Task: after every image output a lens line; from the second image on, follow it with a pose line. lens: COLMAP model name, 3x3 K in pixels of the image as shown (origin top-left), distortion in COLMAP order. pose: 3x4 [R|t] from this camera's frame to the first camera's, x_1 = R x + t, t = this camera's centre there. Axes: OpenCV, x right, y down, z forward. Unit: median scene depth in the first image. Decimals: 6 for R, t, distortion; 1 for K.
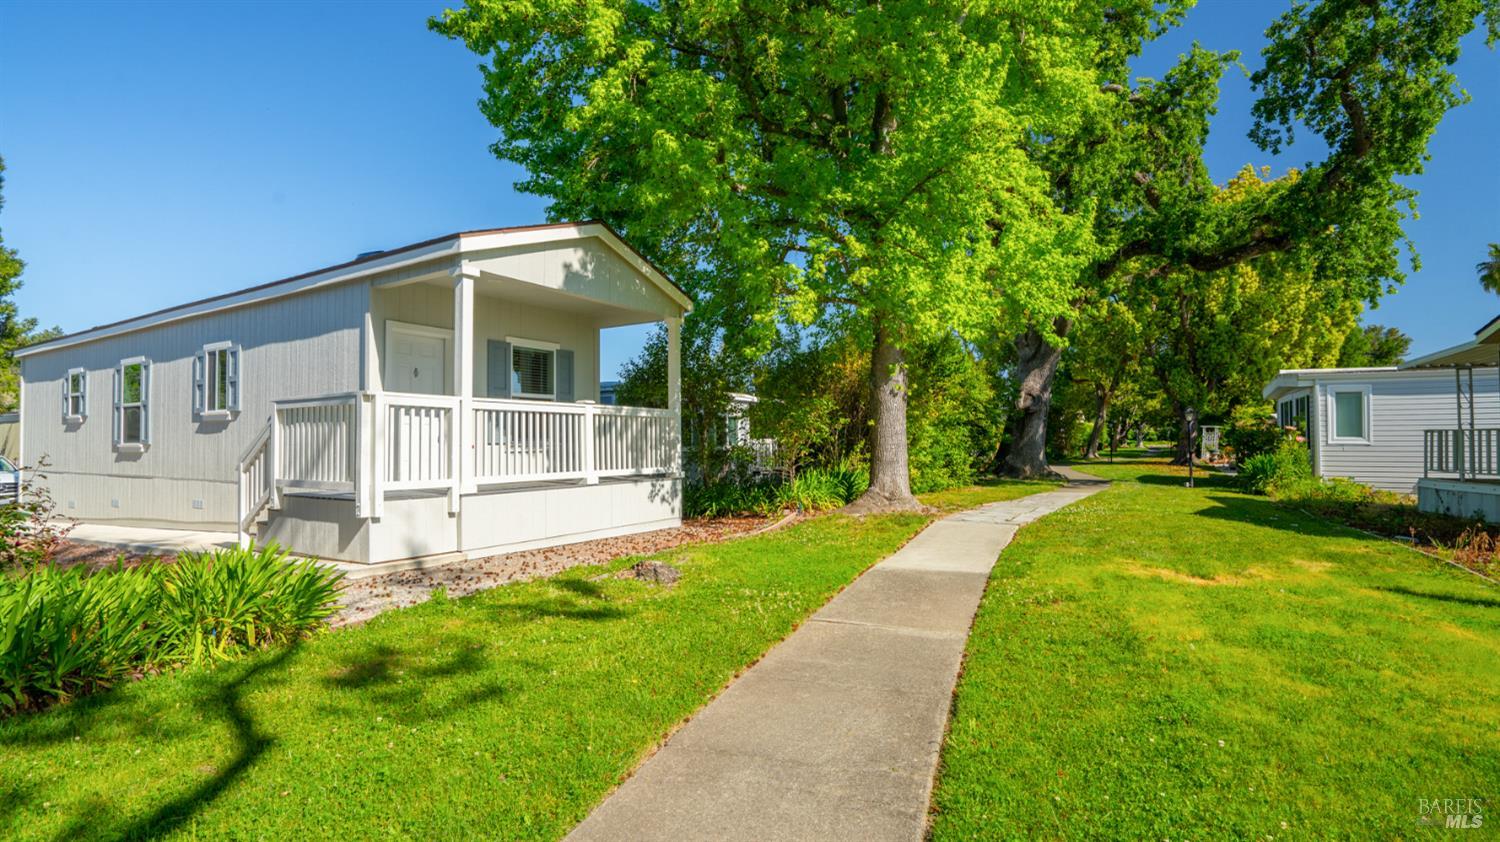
lens RADIAL K [[702.0, 0, 750.0], [0, 702.0, 421.0], [0, 0, 1]] dist [-0.001774, 0.000035]
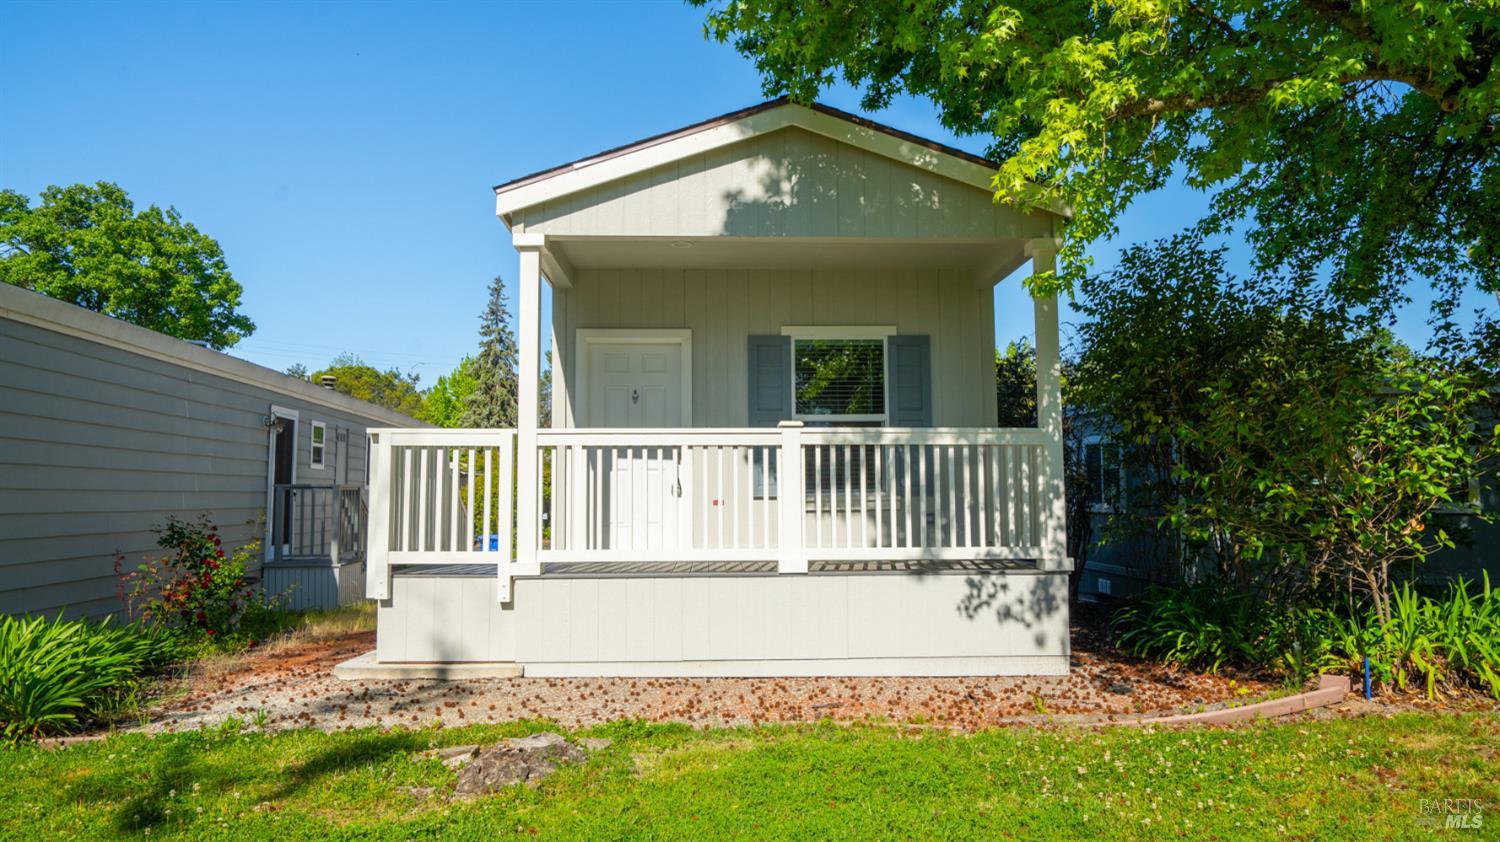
lens RADIAL K [[938.4, 0, 776.6], [0, 938.4, 425.1], [0, 0, 1]] dist [-0.017933, 0.057804]
pose [[0.551202, -0.062334, -0.832040, 0.369472], [0.027343, 0.998019, -0.056654, 0.014920], [0.833924, 0.008477, 0.551815, 0.559339]]
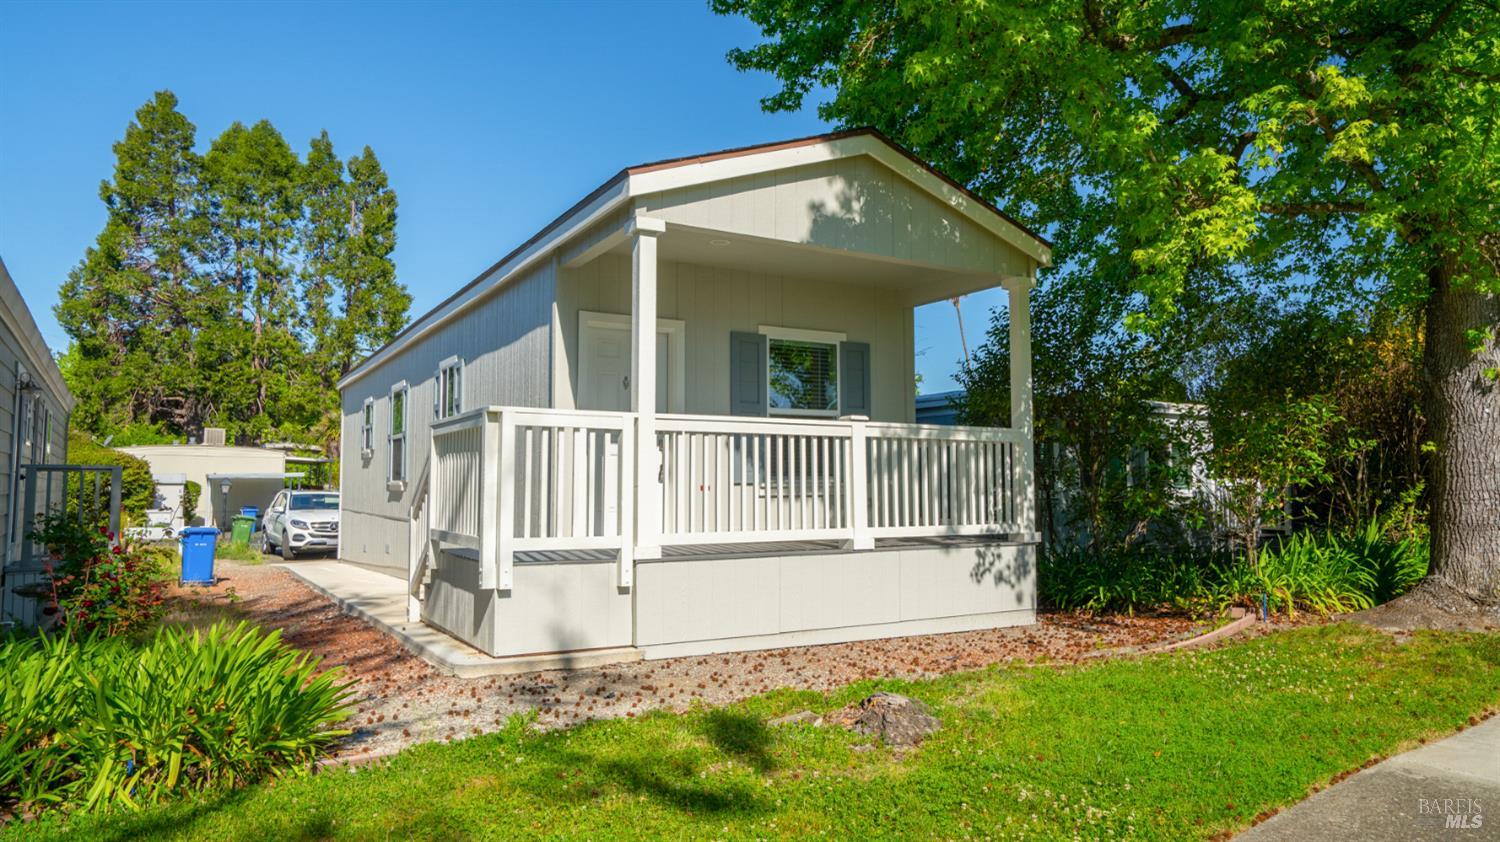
lens RADIAL K [[938.4, 0, 776.6], [0, 938.4, 425.1], [0, 0, 1]] dist [-0.017933, 0.057804]
pose [[0.881122, -0.022880, -0.472336, 0.099406], [0.008683, 0.999443, -0.032216, 0.005385], [0.472810, 0.024285, 0.880830, 0.218177]]
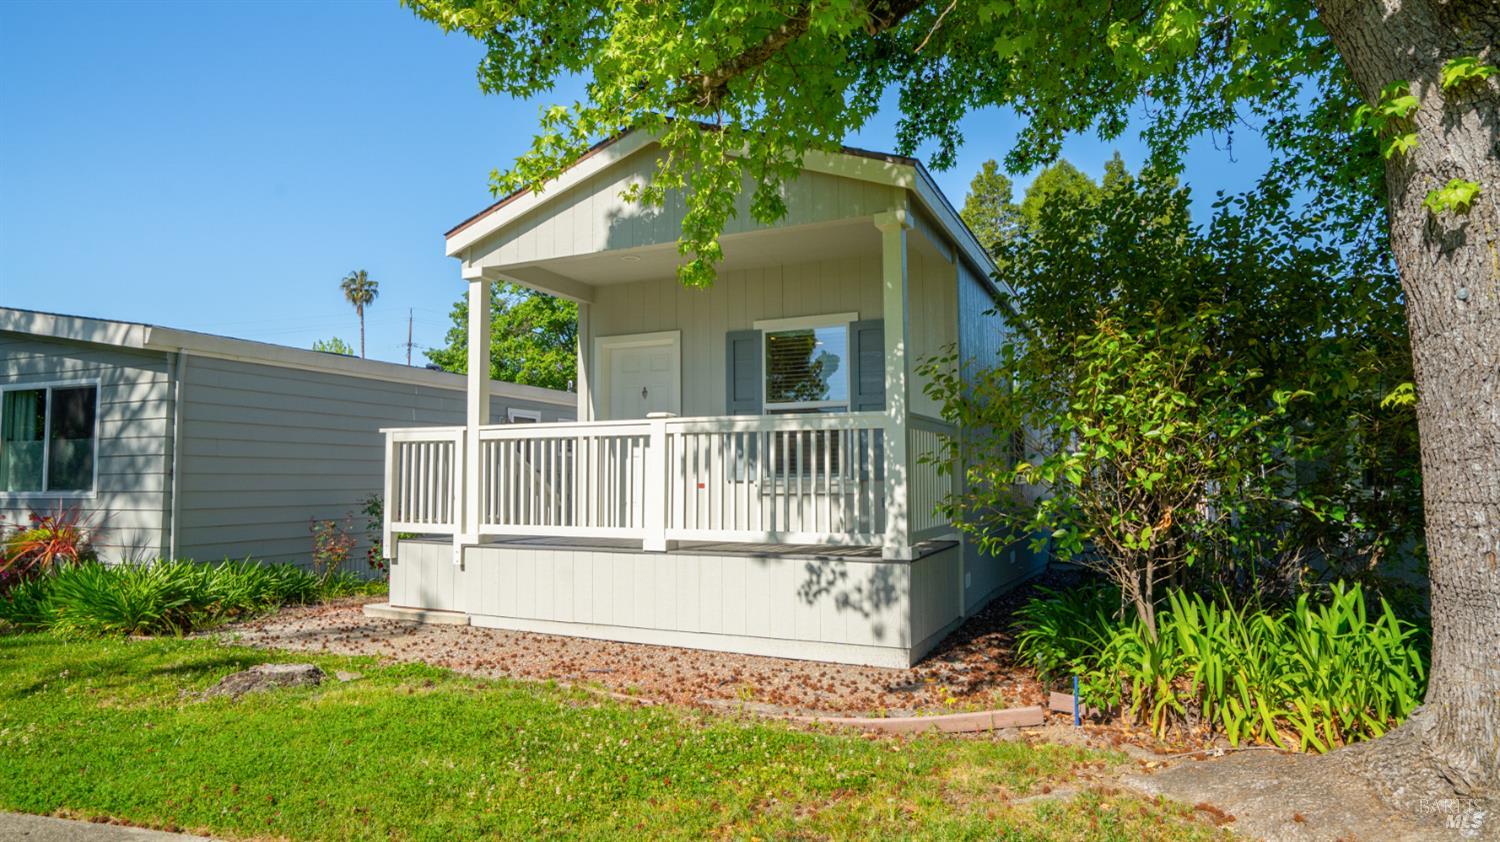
lens RADIAL K [[902.7, 0, 750.0], [0, 902.7, 421.0], [0, 0, 1]] dist [-0.060142, 0.000106]
pose [[0.093924, -0.058508, -0.993859, 0.533212], [0.032948, 0.997908, -0.055633, 0.022910], [0.995034, -0.027521, 0.095655, 0.967947]]
